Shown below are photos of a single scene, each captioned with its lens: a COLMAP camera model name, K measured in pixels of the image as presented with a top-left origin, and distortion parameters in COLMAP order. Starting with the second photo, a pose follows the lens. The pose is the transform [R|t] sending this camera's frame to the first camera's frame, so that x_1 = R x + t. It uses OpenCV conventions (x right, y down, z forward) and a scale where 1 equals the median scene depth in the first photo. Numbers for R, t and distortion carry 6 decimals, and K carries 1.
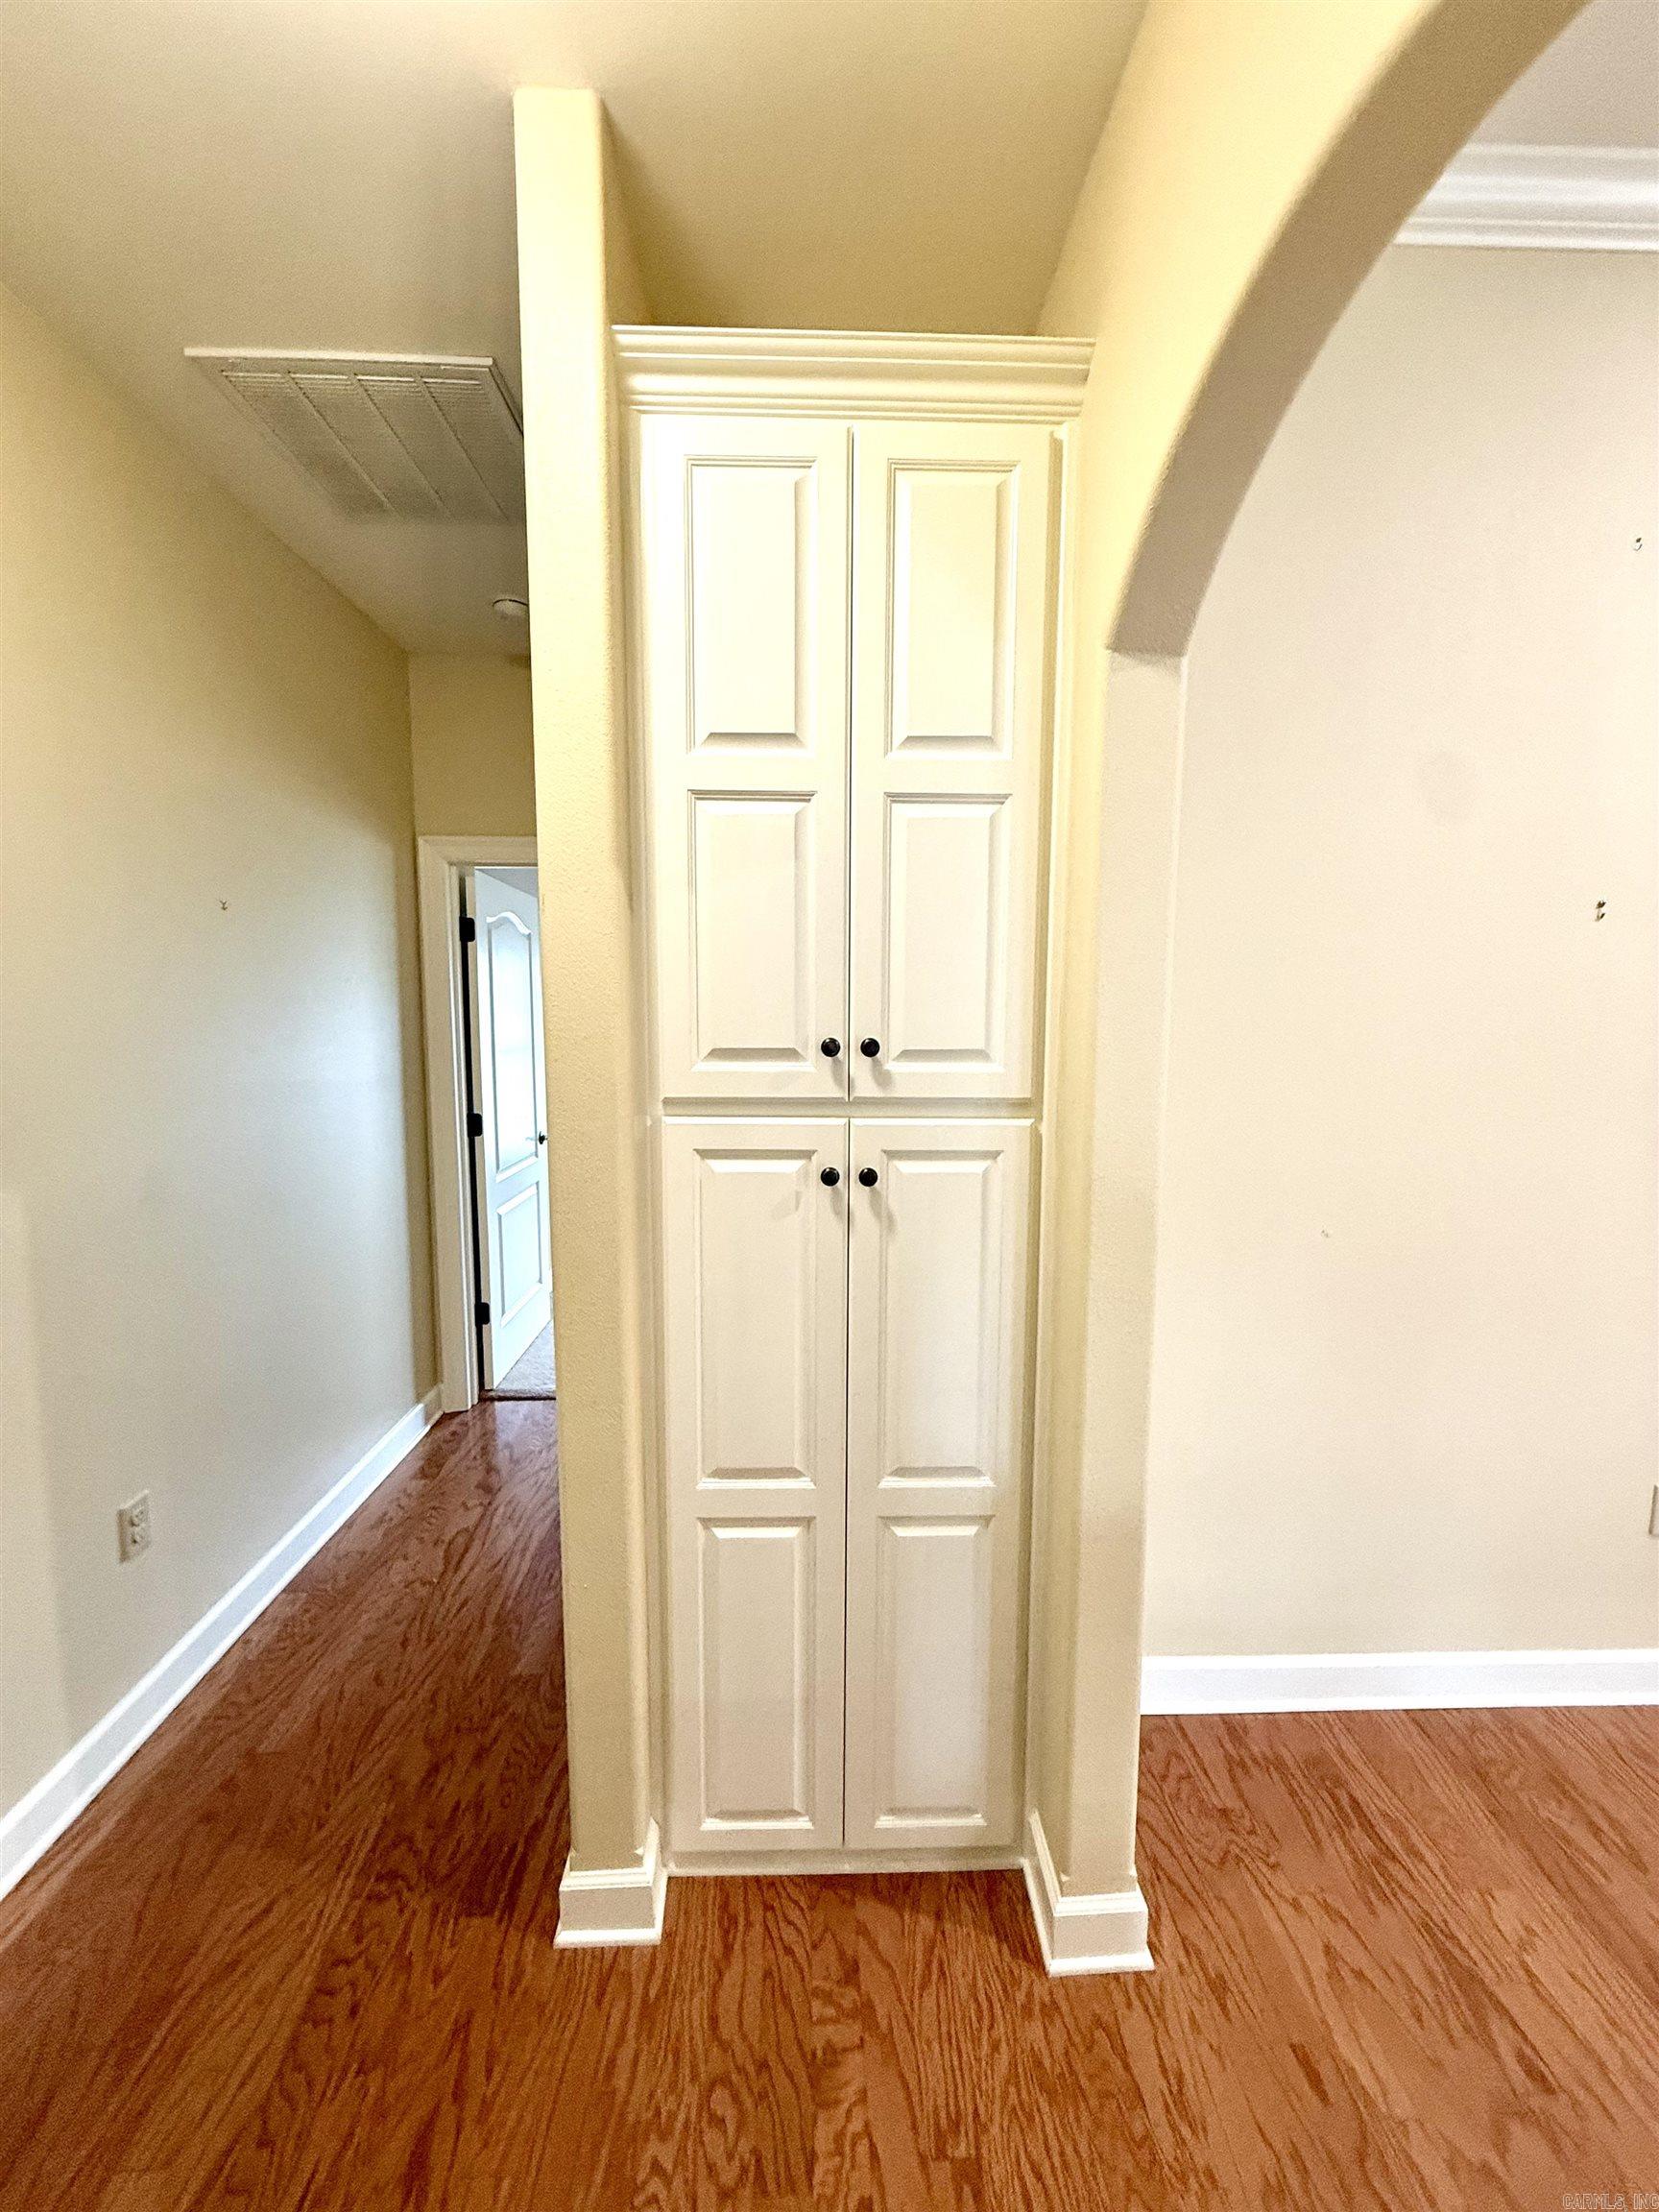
lens RADIAL K [[878.3, 0, 829.5], [0, 878.3, 1113.5], [0, 0, 1]] dist [0.000508, -0.000143]
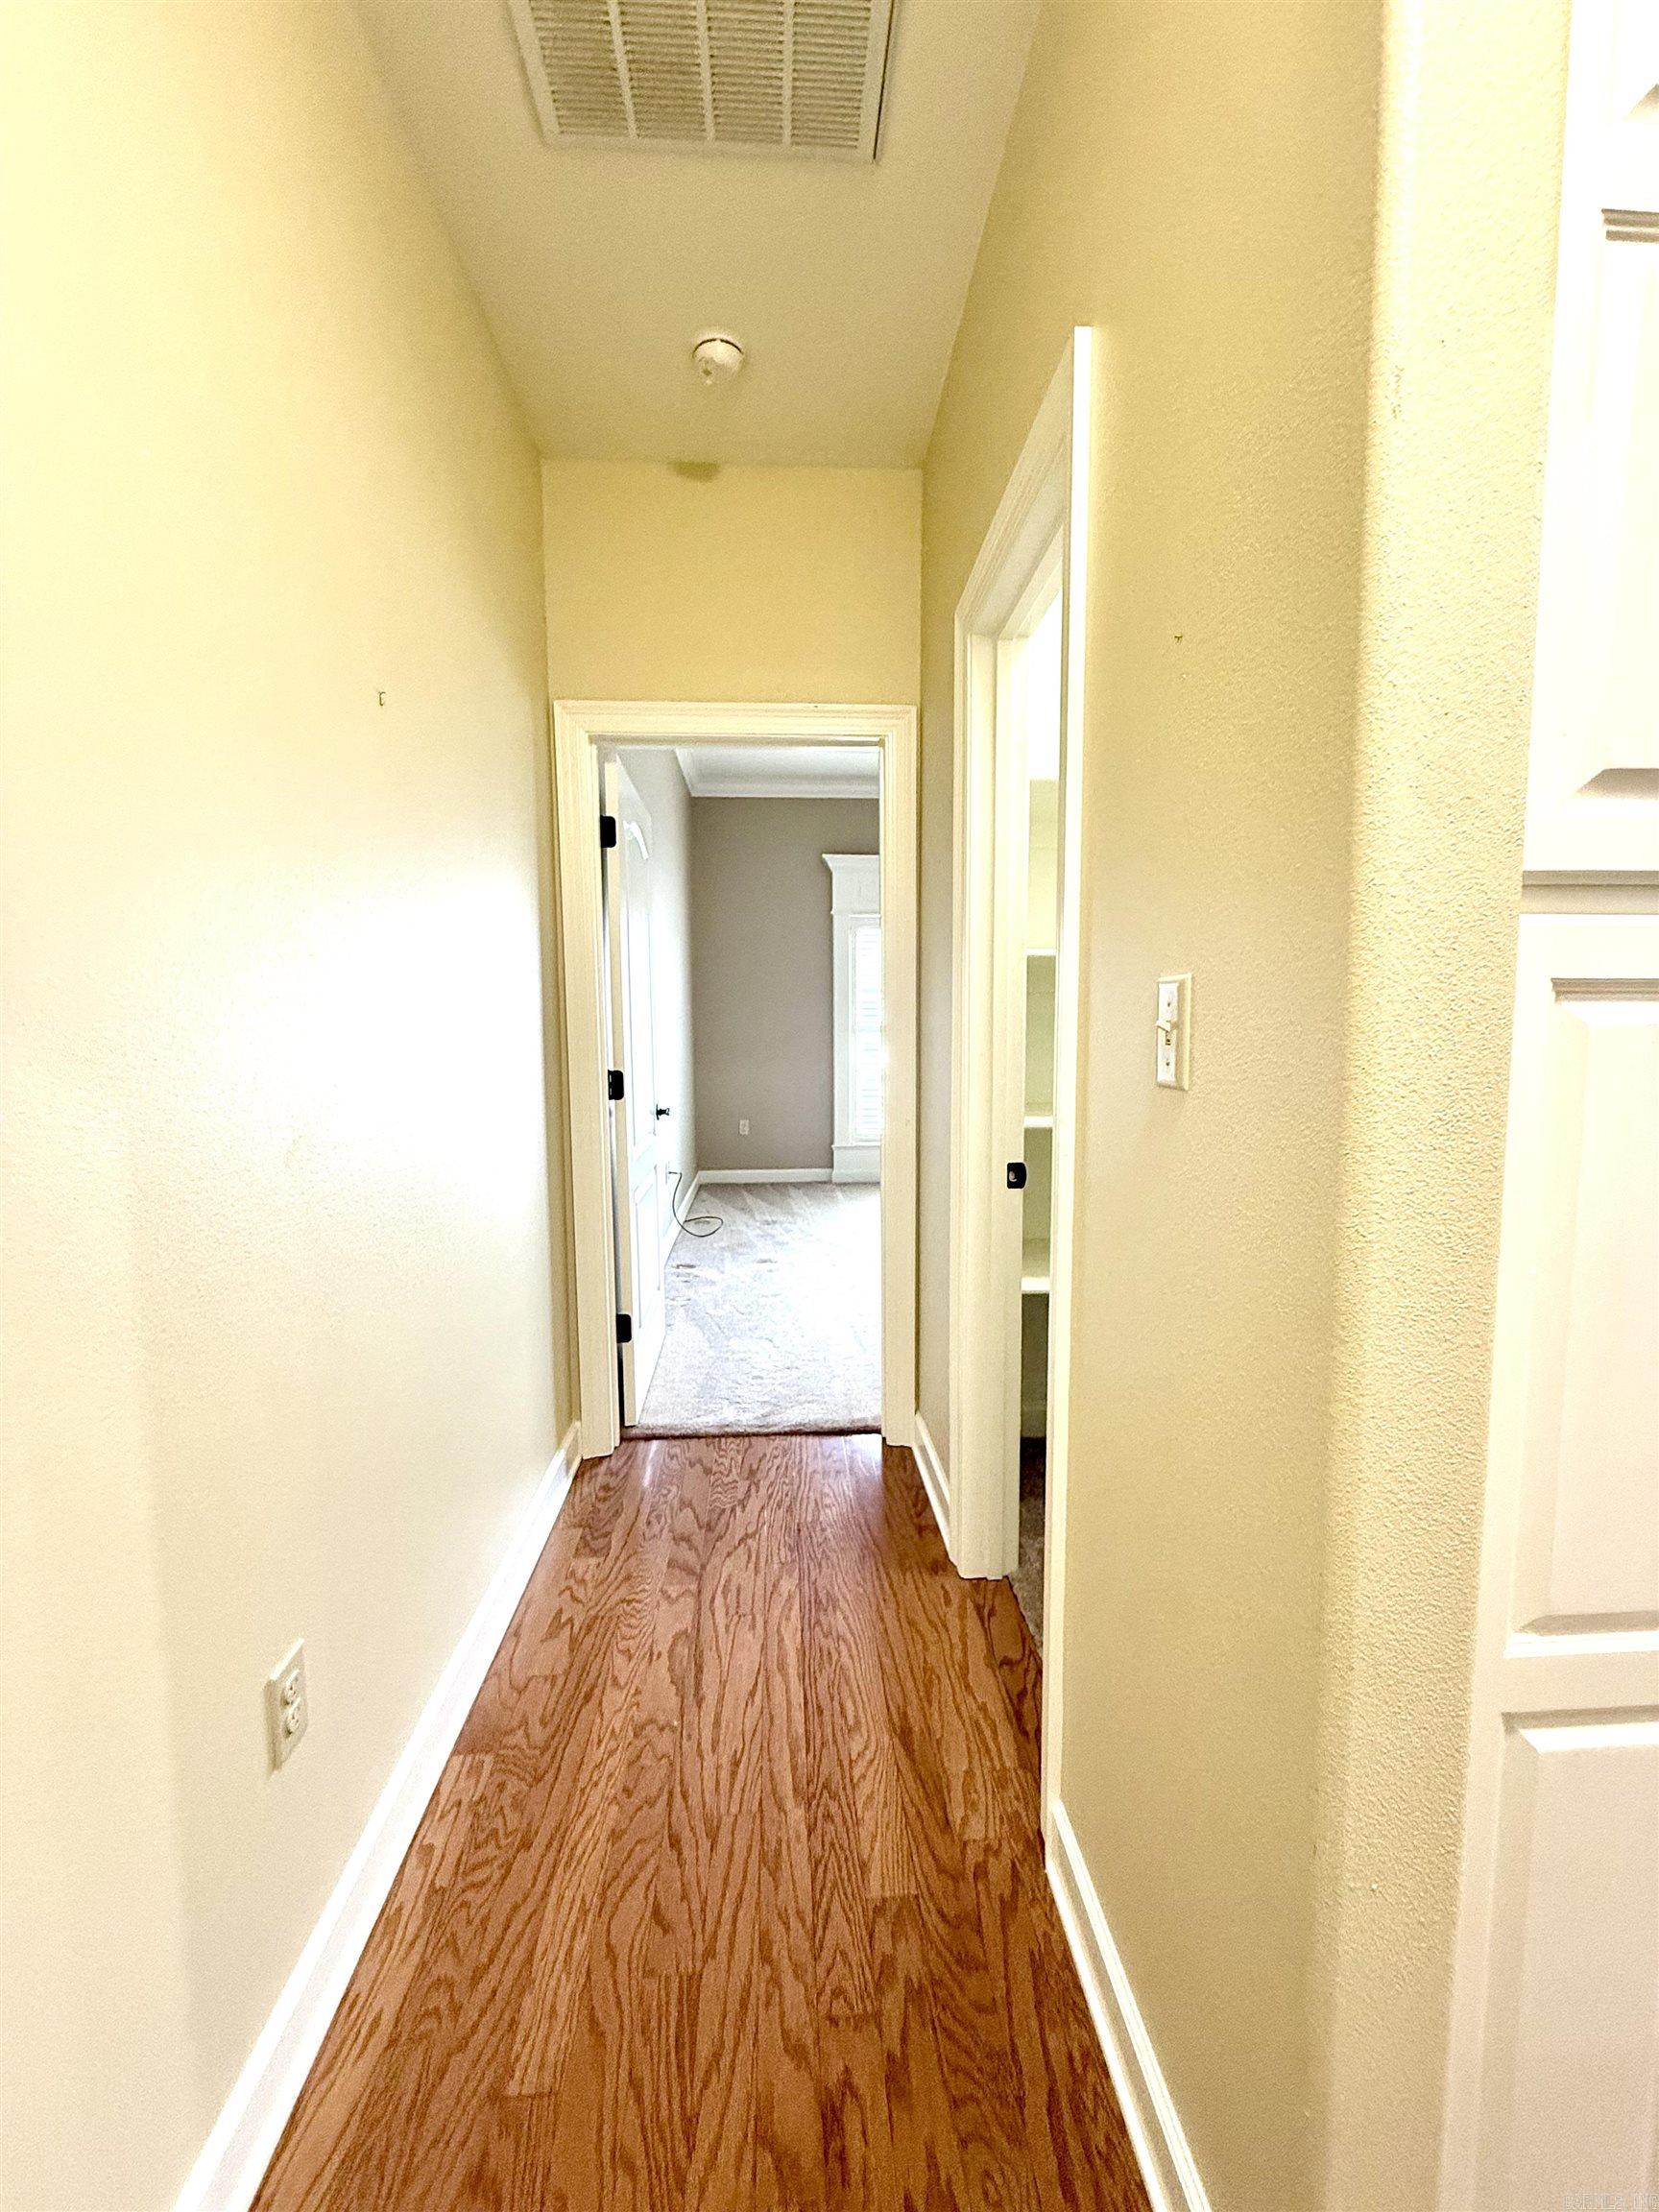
lens RADIAL K [[878.3, 0, 829.5], [0, 878.3, 1113.5], [0, 0, 1]] dist [0.000508, -0.000143]
pose [[0.999256, -0.012673, 0.036418, -0.345725], [0.013053, 0.999863, -0.010214, 0.069215], [-0.036284, 0.010682, 0.999284, 0.310447]]
